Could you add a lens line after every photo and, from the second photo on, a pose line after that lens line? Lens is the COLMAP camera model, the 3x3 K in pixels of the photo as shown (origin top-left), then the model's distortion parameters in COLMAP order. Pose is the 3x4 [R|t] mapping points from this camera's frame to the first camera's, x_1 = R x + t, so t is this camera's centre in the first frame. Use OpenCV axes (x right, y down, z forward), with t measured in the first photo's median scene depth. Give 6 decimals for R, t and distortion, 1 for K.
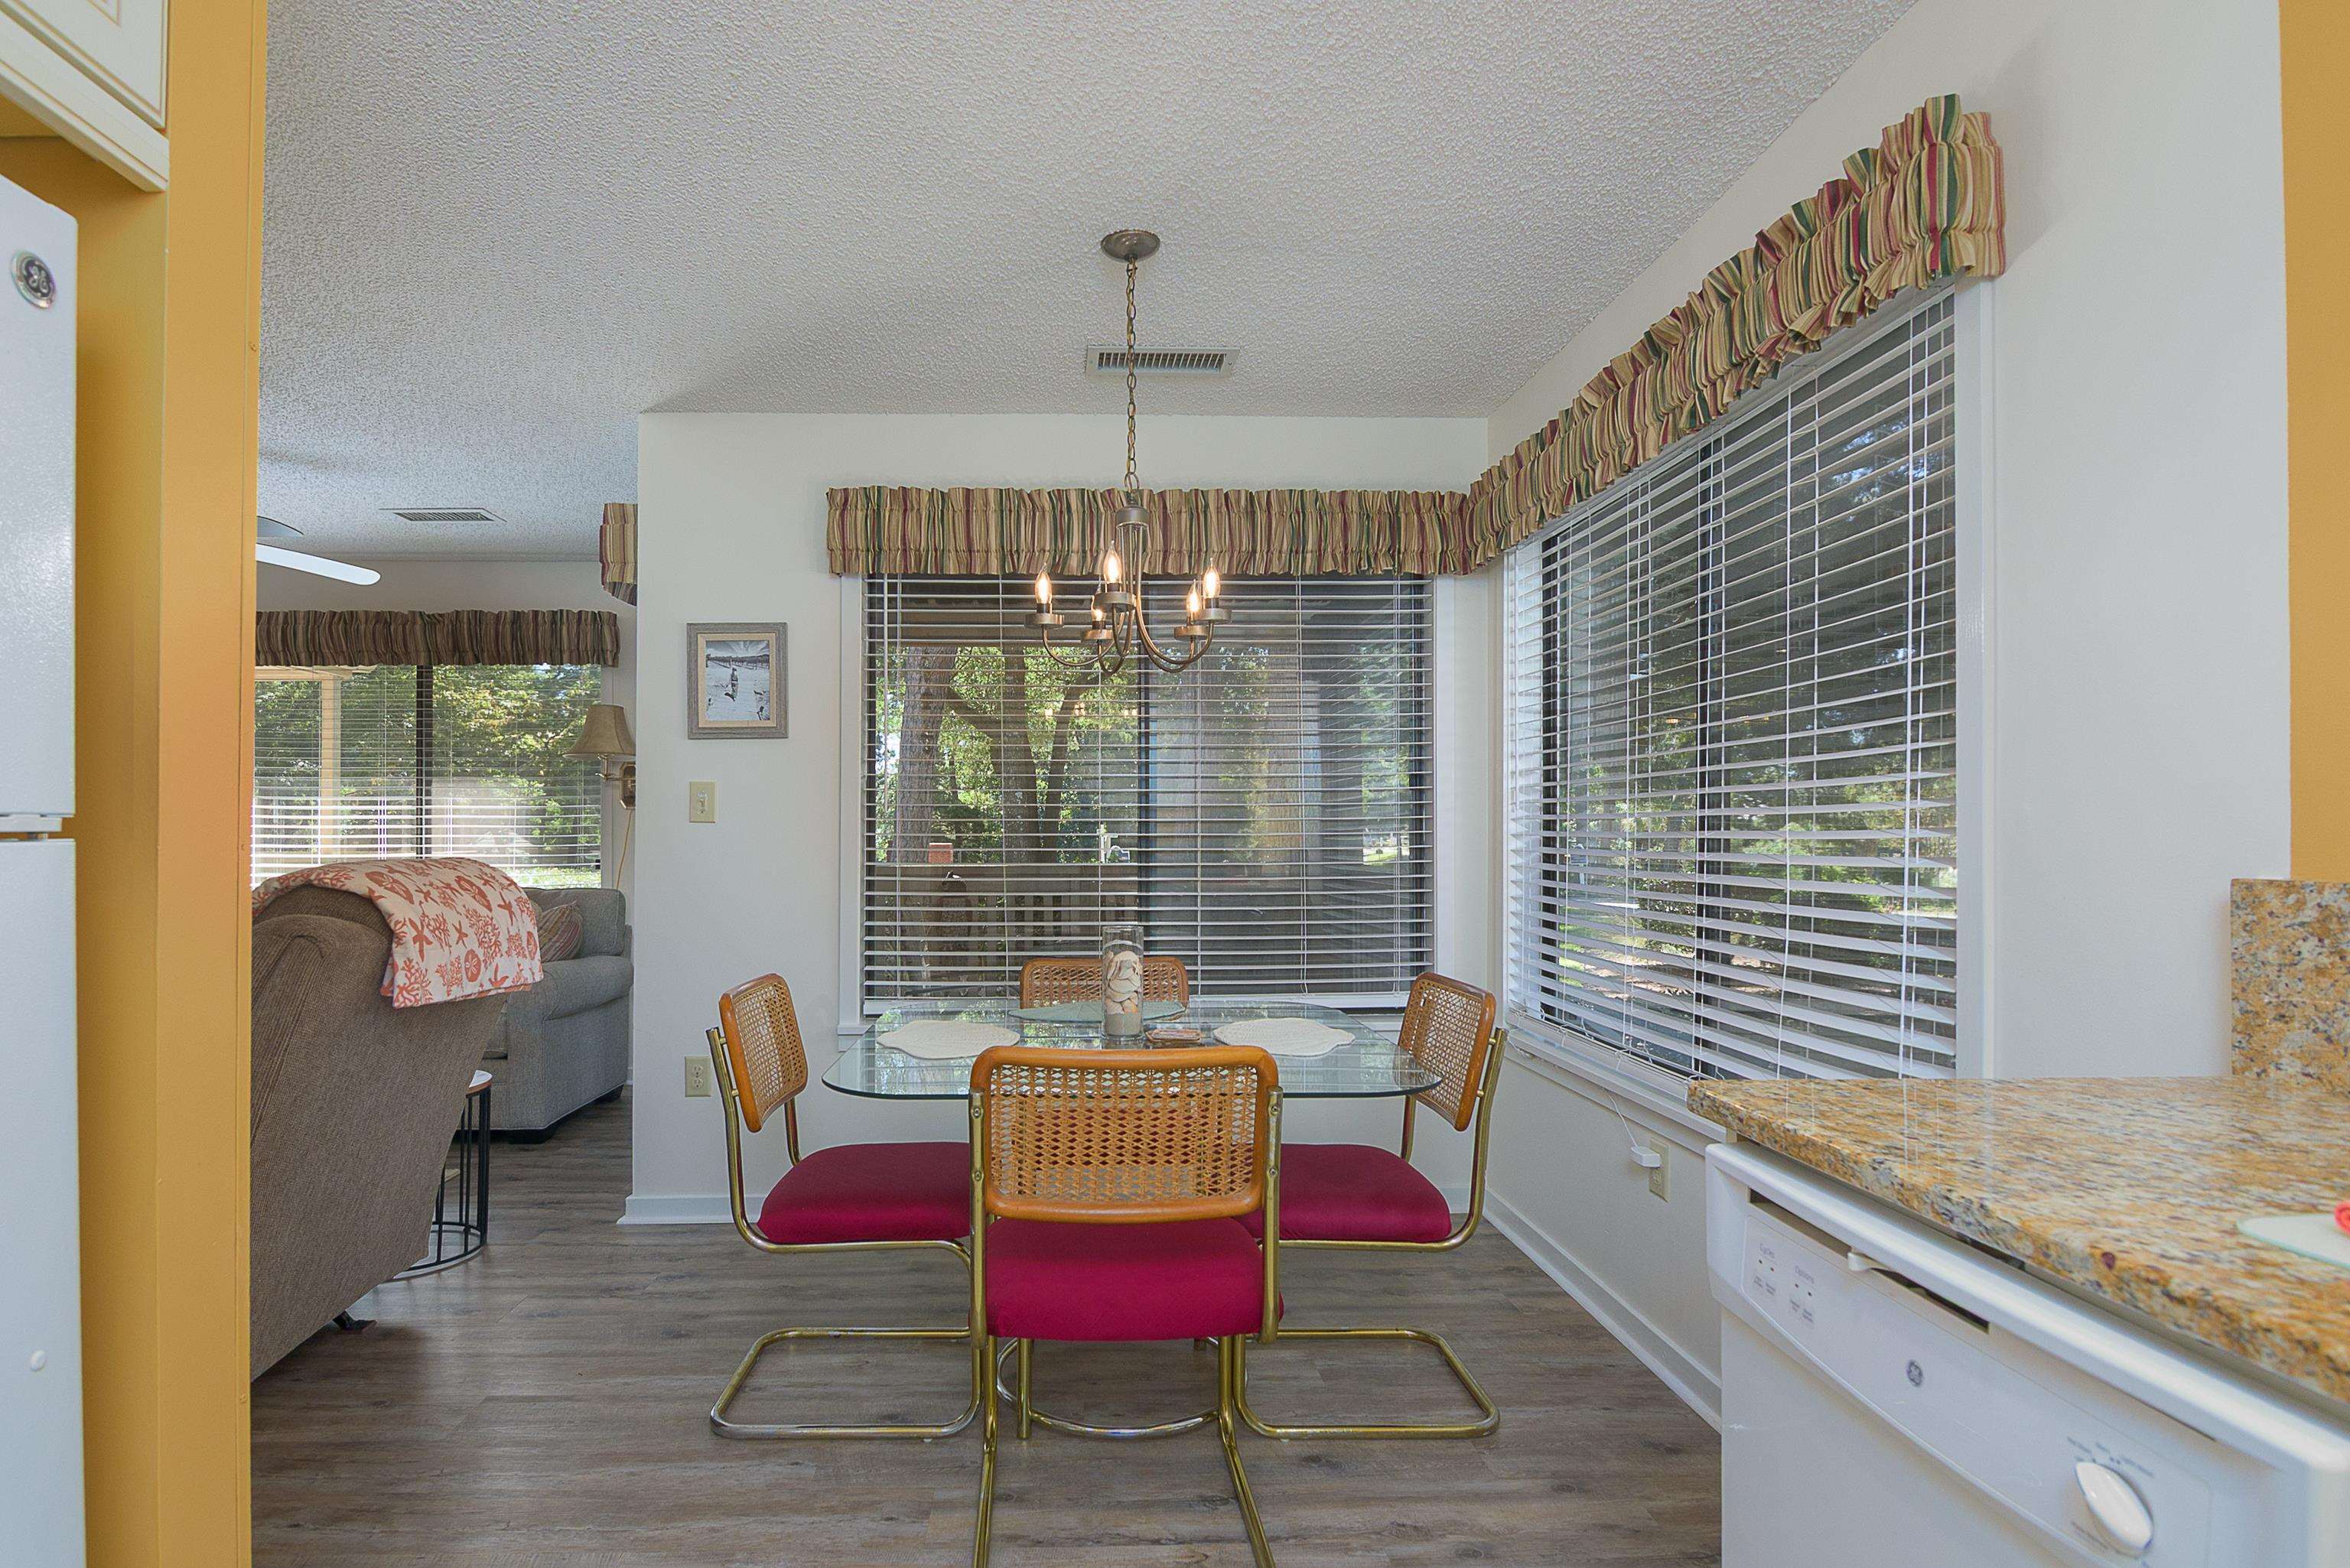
lens RADIAL K [[1152.8, 0, 1088.7], [0, 1152.8, 831.6], [0, 0, 1]] dist [-0.003973, -0.003731]
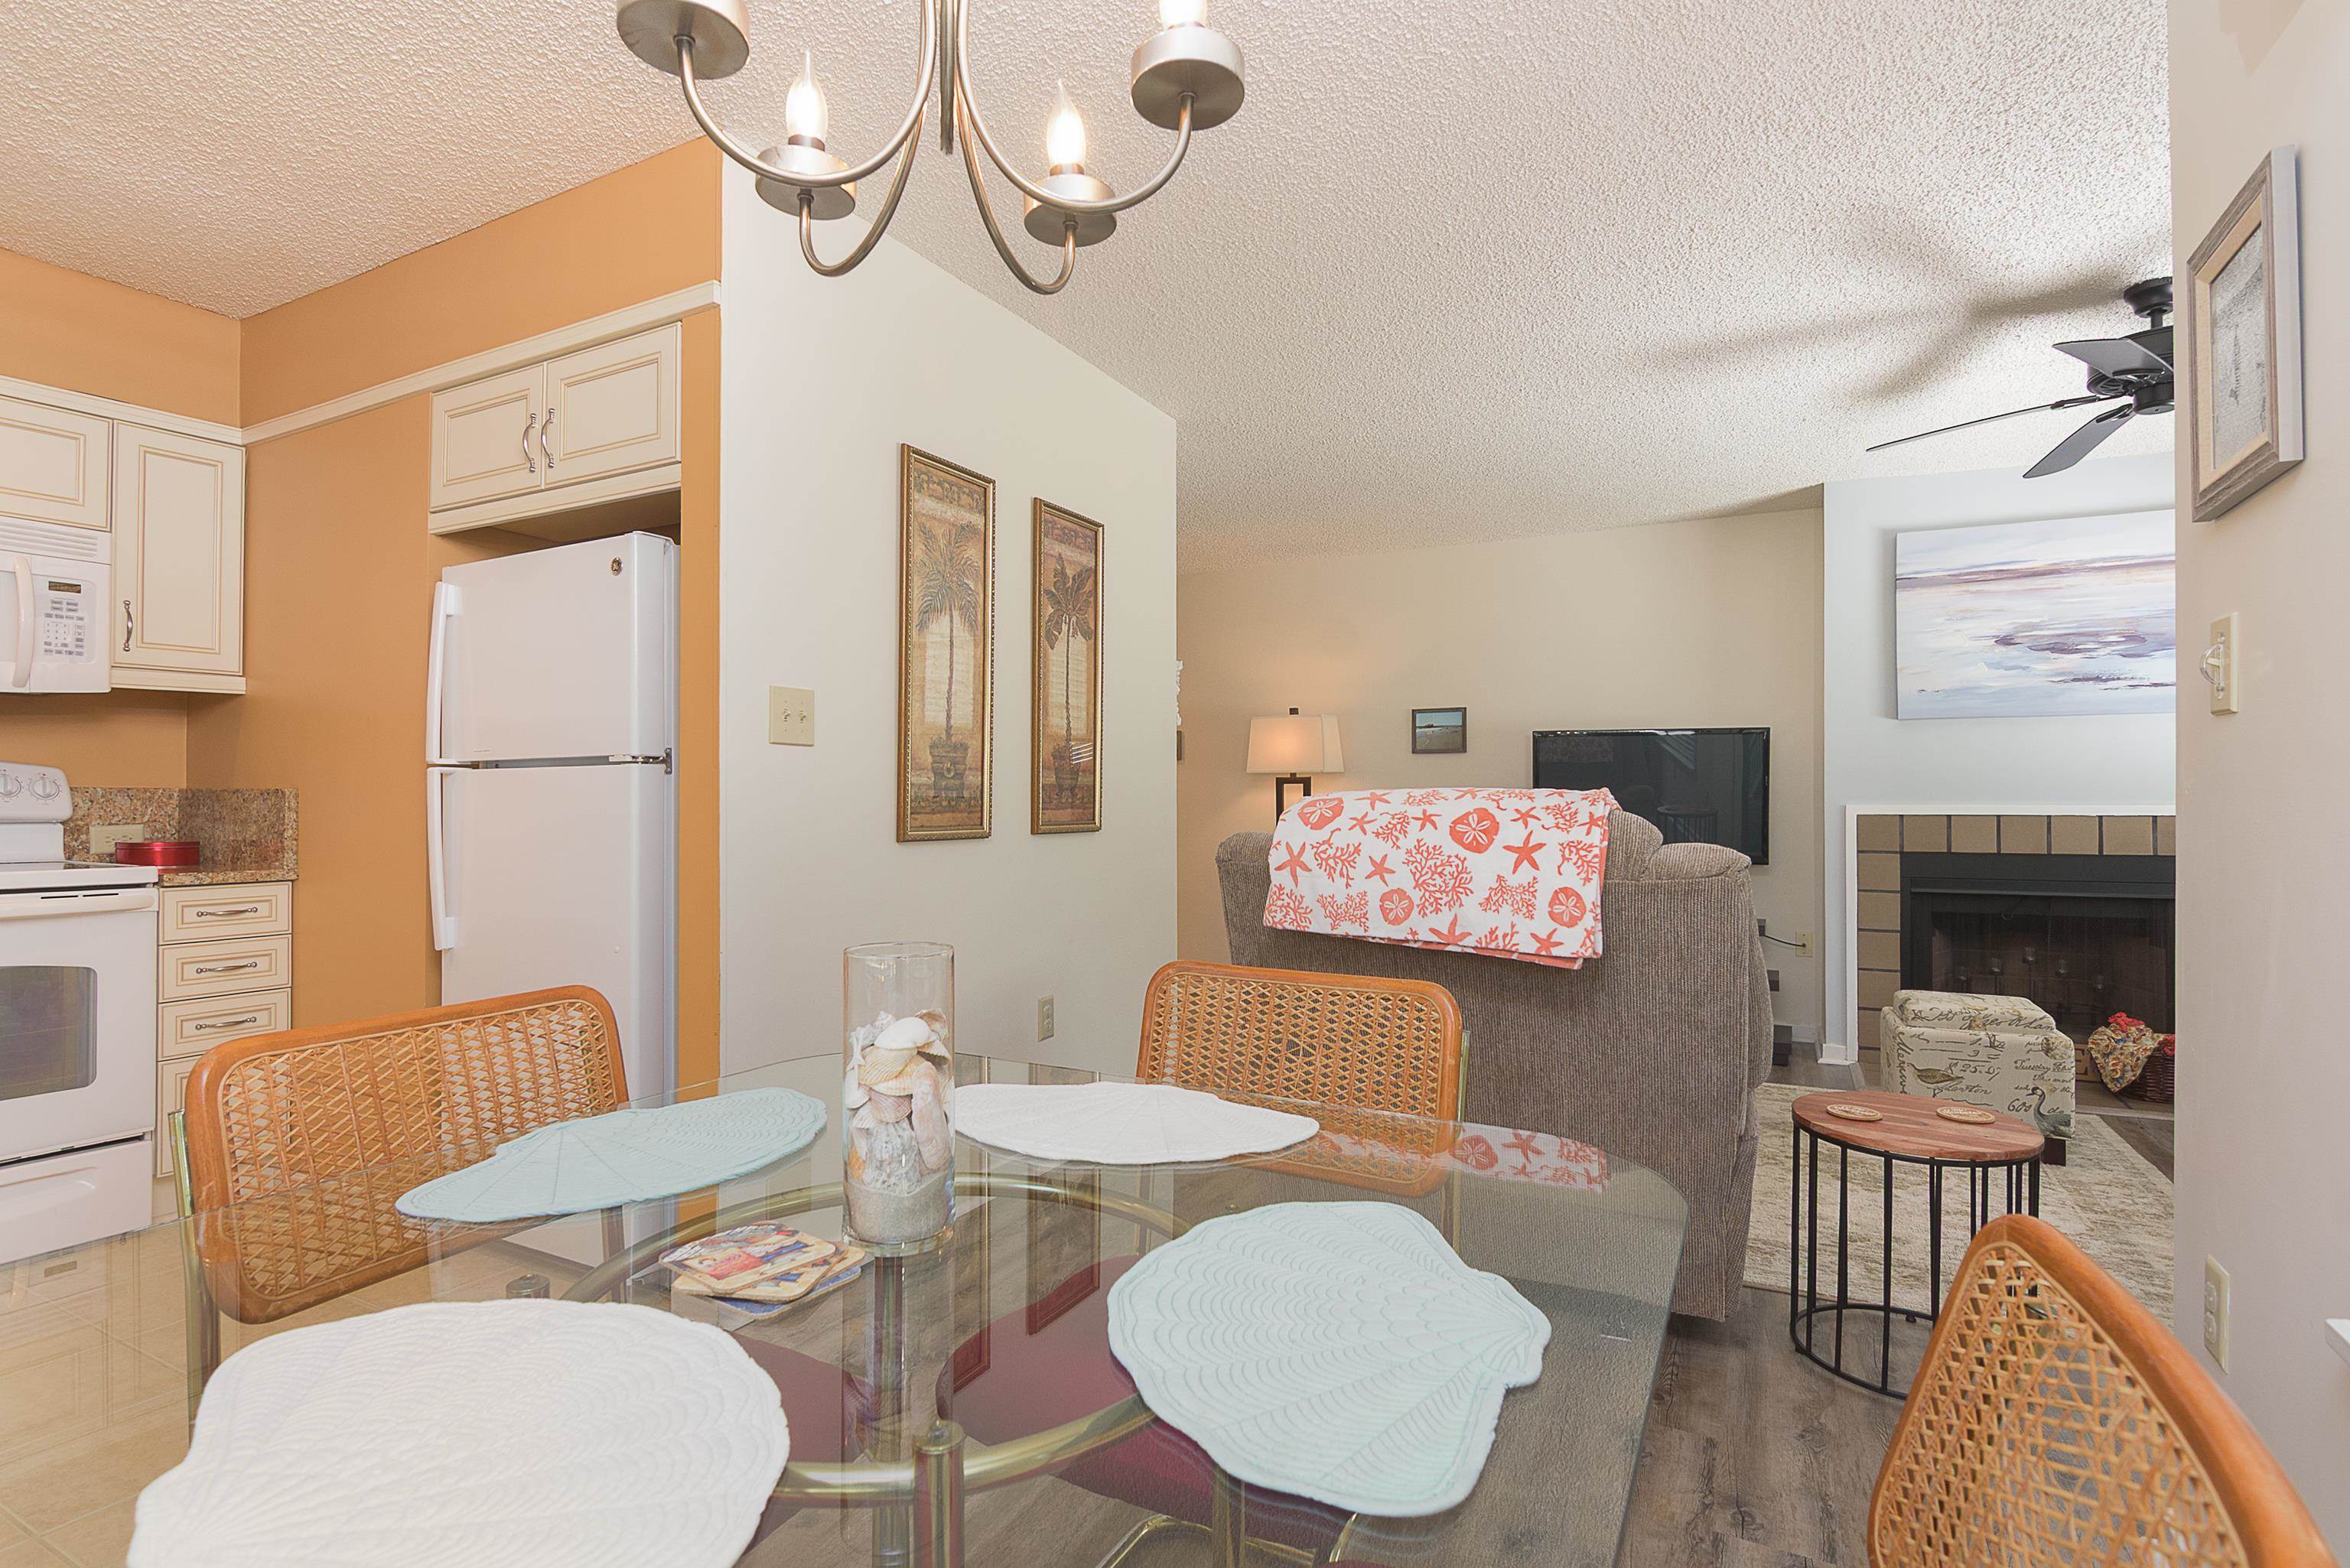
lens RADIAL K [[1152.8, 0, 1177.4], [0, 1152.8, 790.5], [0, 0, 1]] dist [-0.003973, -0.003731]
pose [[-0.496588, -0.005314, -0.867970, 0.154920], [0.006049, 0.999936, -0.009583, 0.016119], [0.867965, -0.010009, -0.496524, 0.621474]]
